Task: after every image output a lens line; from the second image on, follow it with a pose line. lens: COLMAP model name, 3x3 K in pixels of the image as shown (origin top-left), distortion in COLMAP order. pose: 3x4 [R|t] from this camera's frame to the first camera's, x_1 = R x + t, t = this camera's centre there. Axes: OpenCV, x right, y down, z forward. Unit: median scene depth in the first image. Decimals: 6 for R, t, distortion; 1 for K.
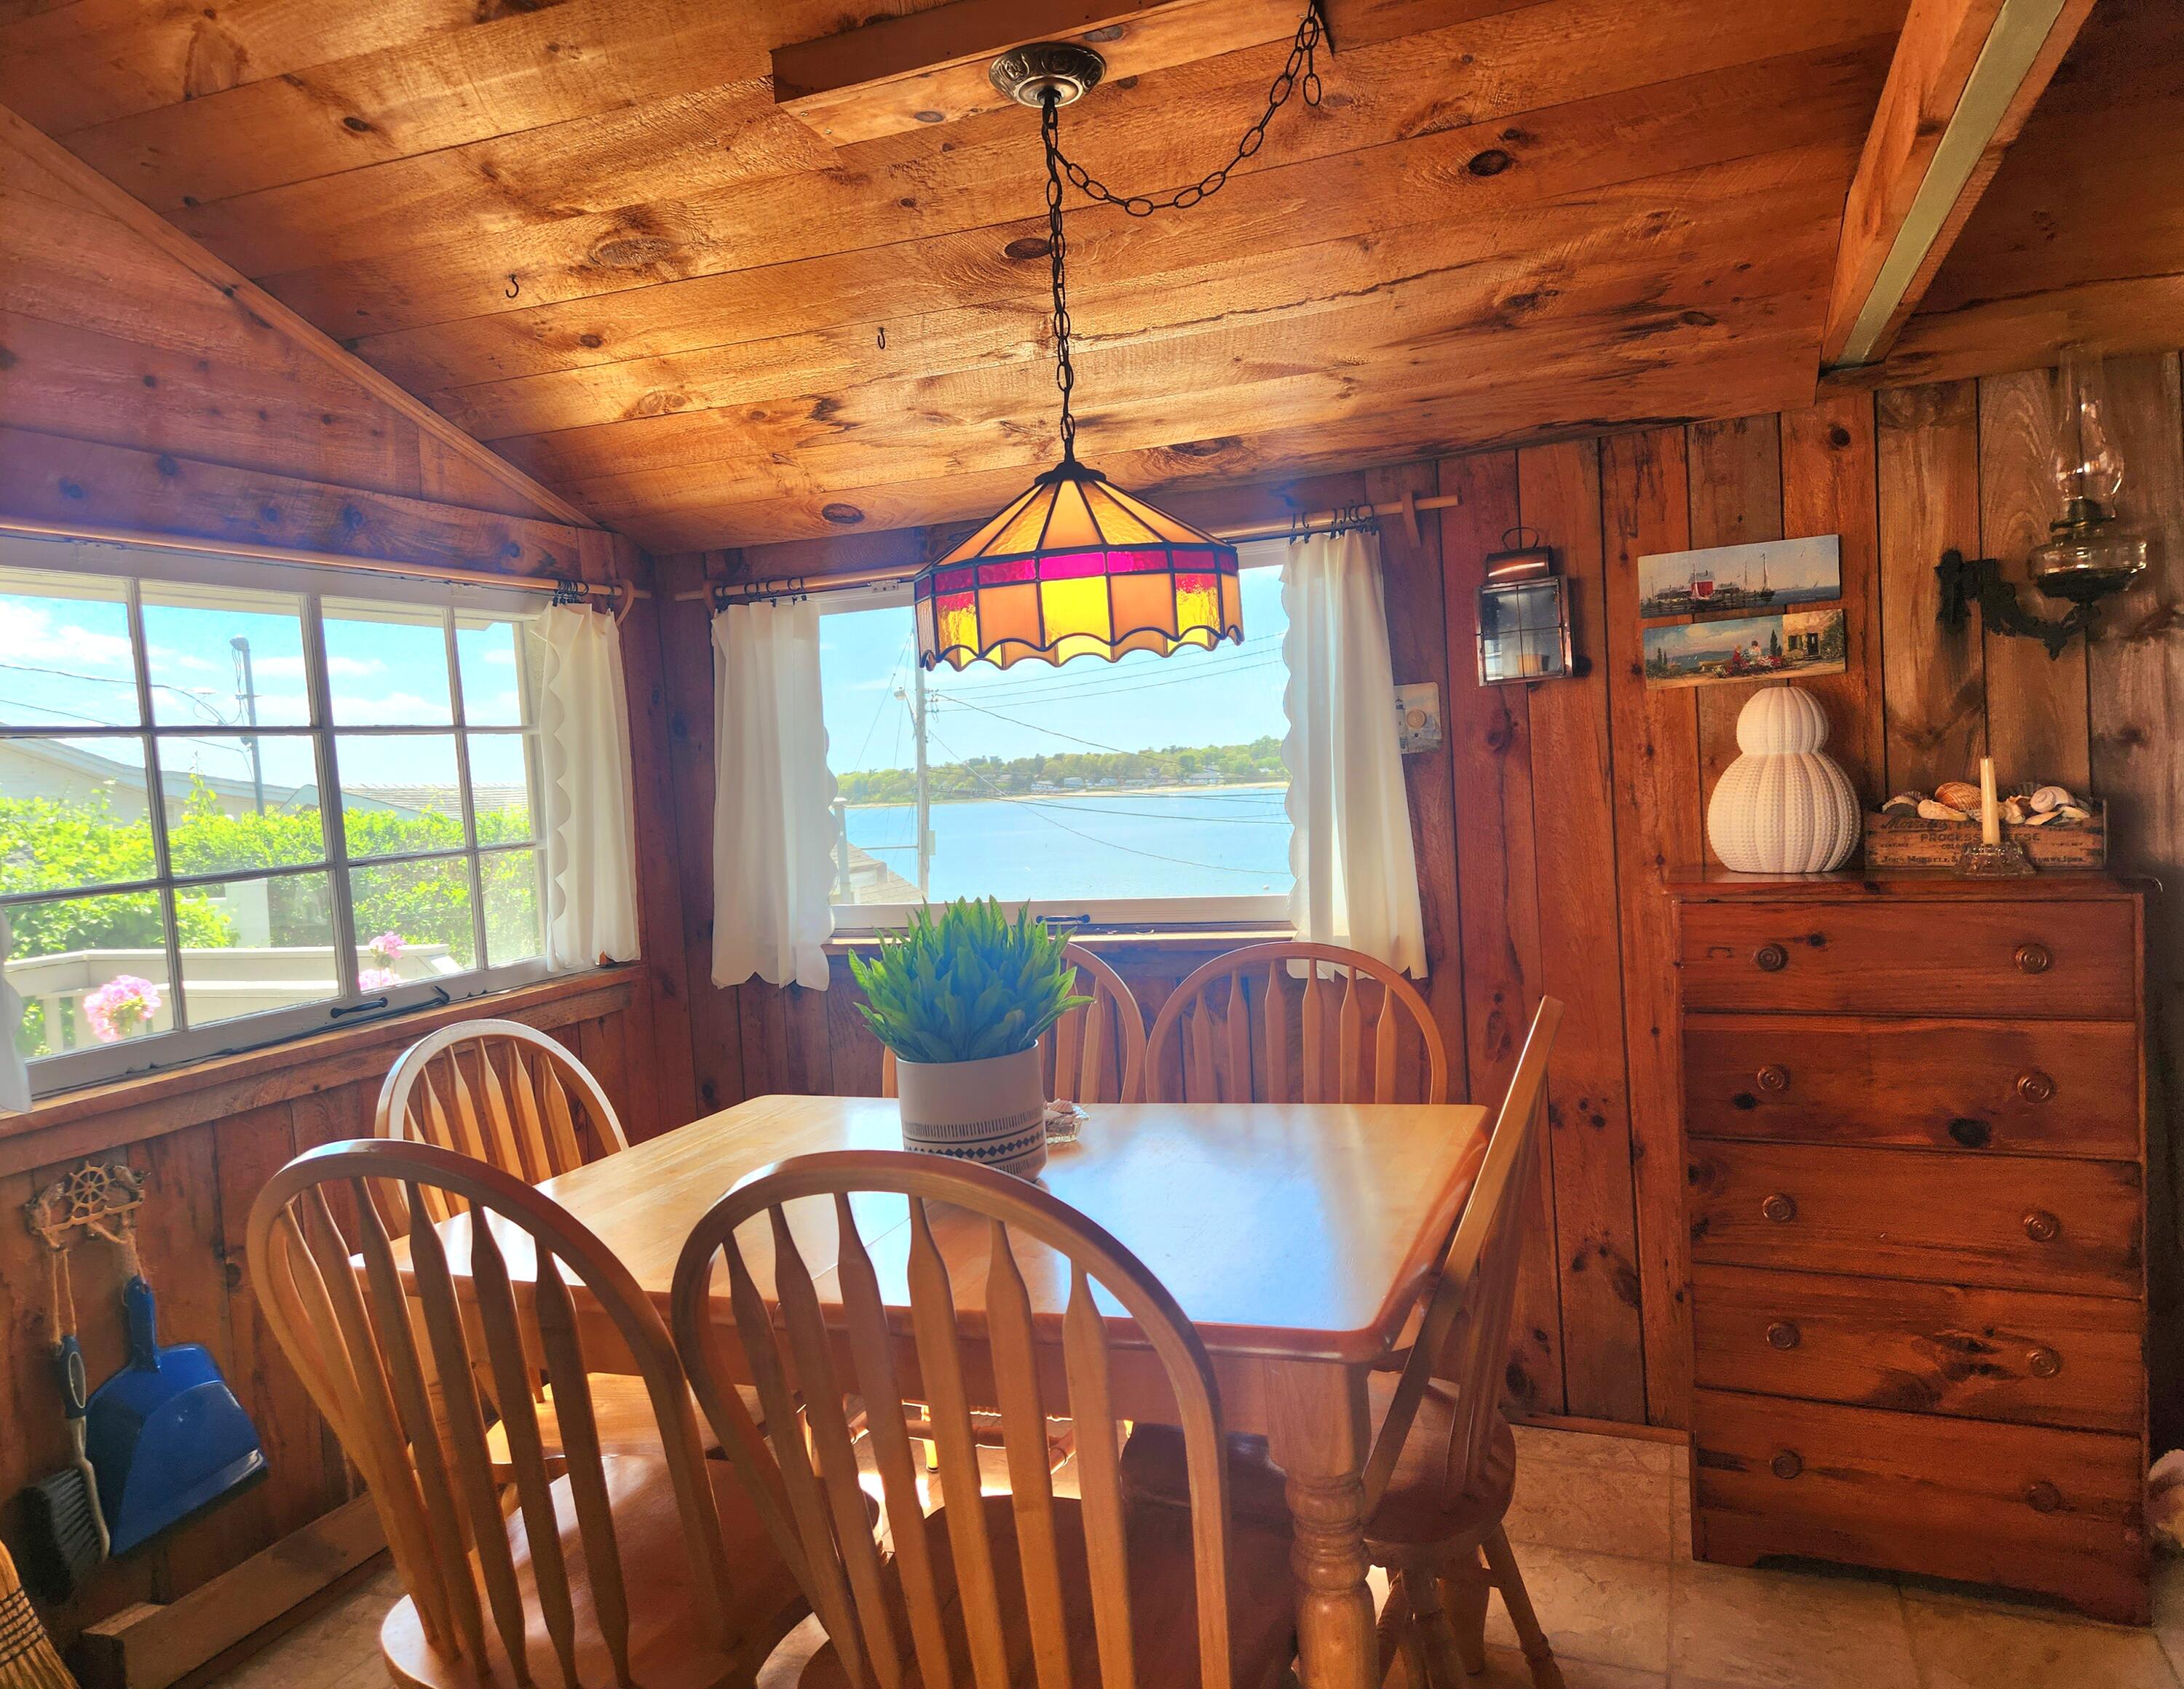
lens RADIAL K [[1538.0, 0, 1092.0], [0, 1538.0, 844.5], [0, 0, 1]] dist [0.100403, -0.096676]
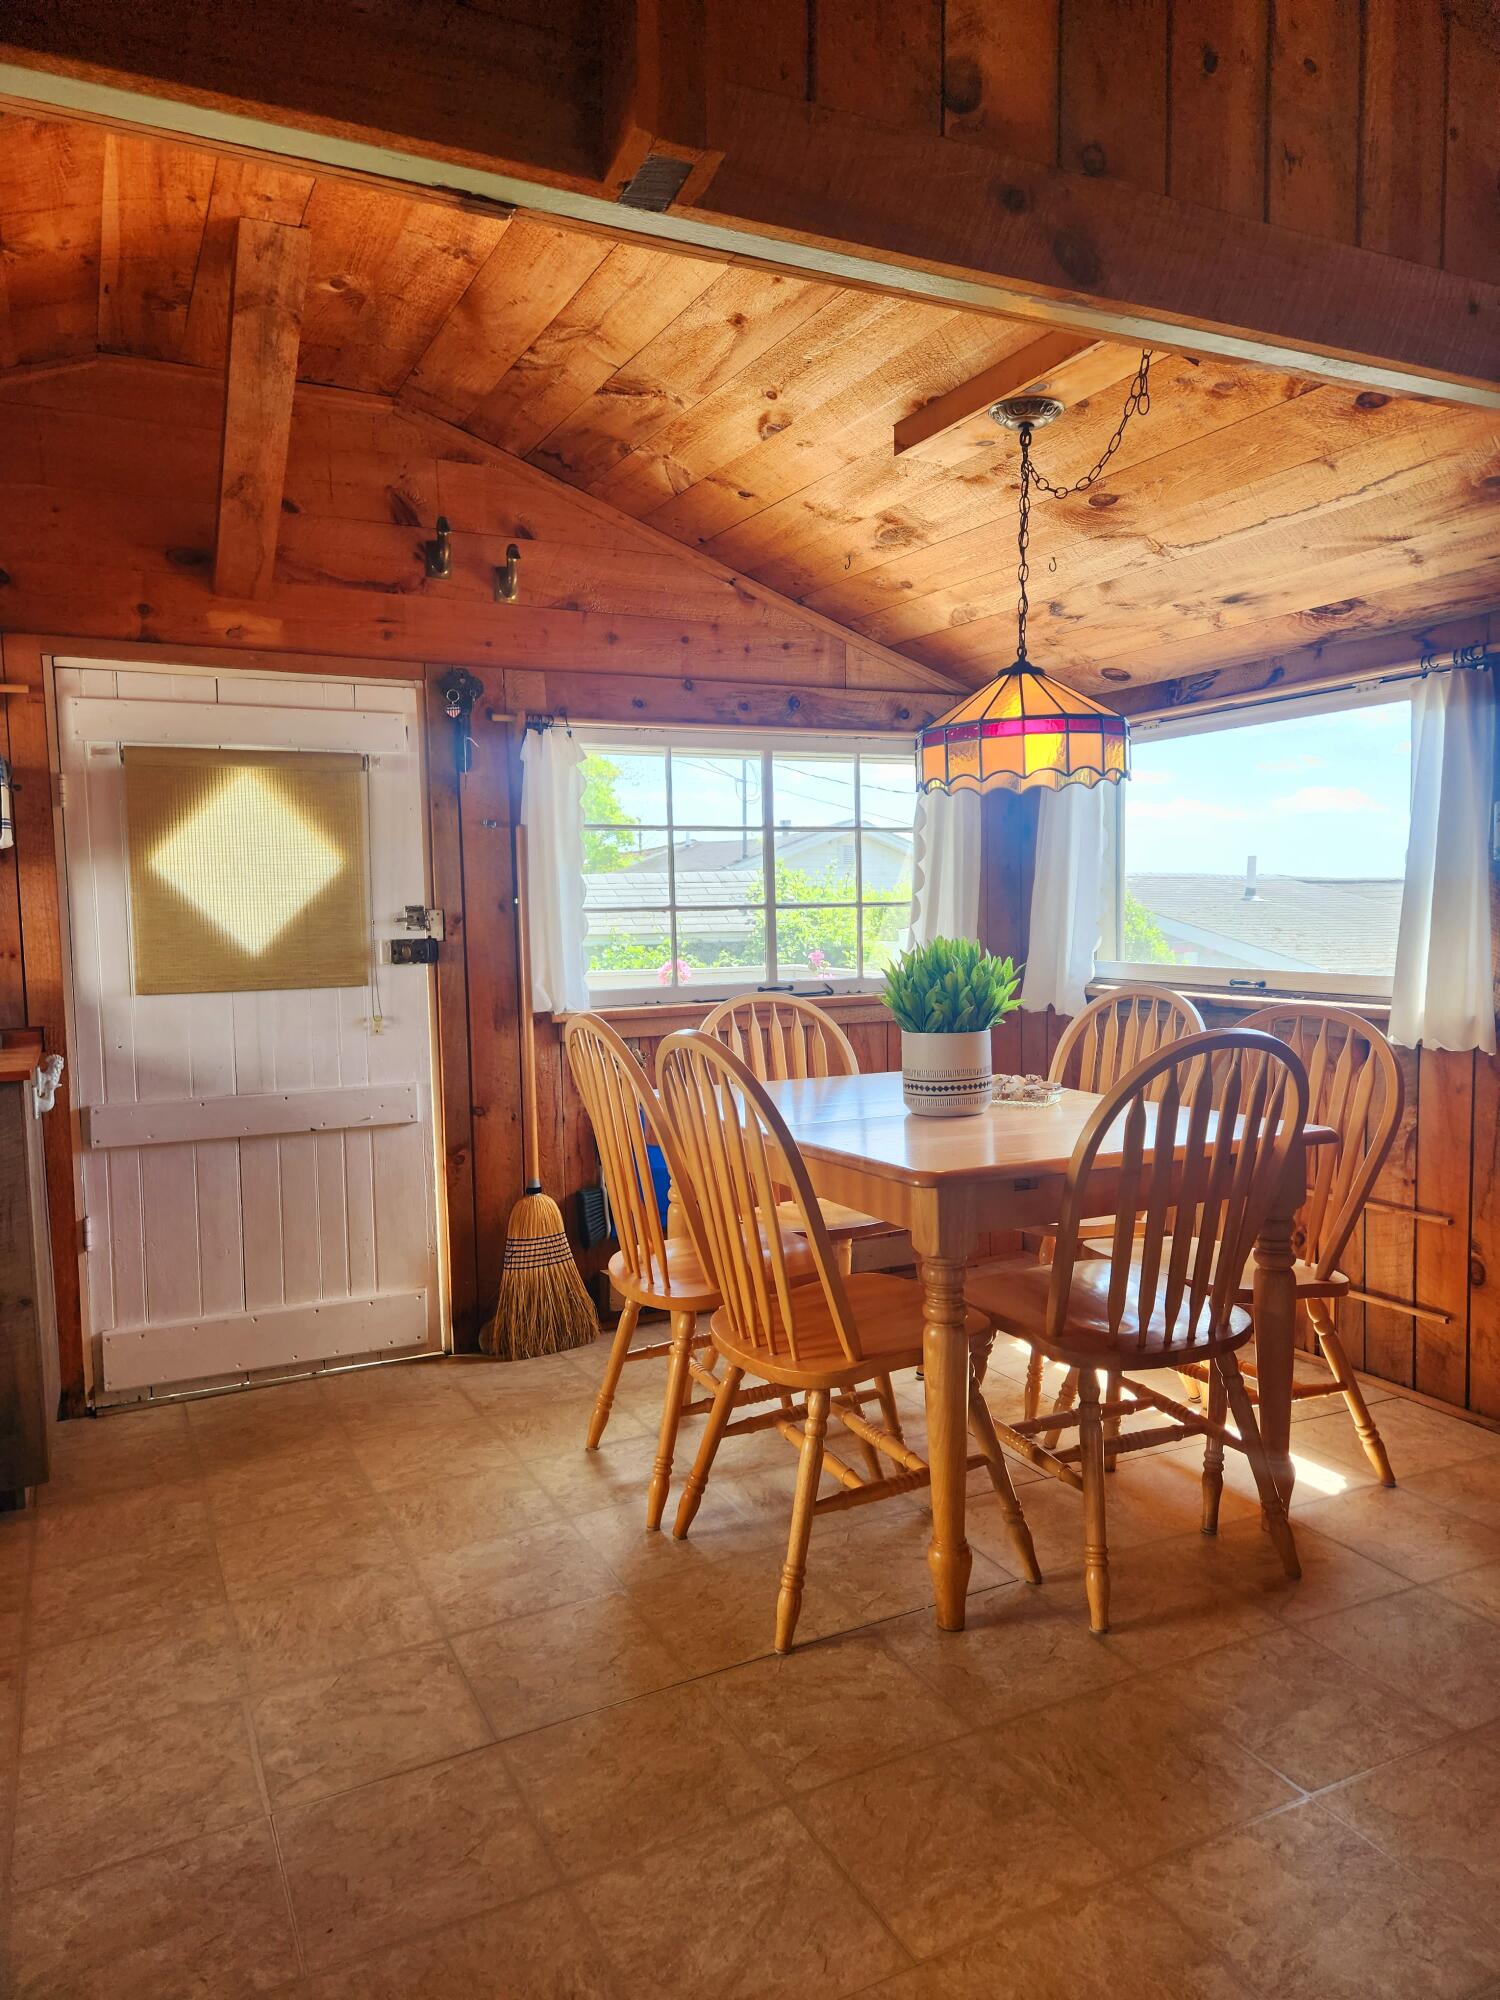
lens RADIAL K [[1344.6, 0, 750.0], [0, 1344.6, 1000.0], [0, 0, 1]] dist [0.050865, -0.002088]
pose [[0.749102, 0.101079, -0.654698, 0.523034], [-0.067544, 0.994794, 0.076304, 0.005125], [0.659002, -0.012938, 0.752030, -0.153834]]
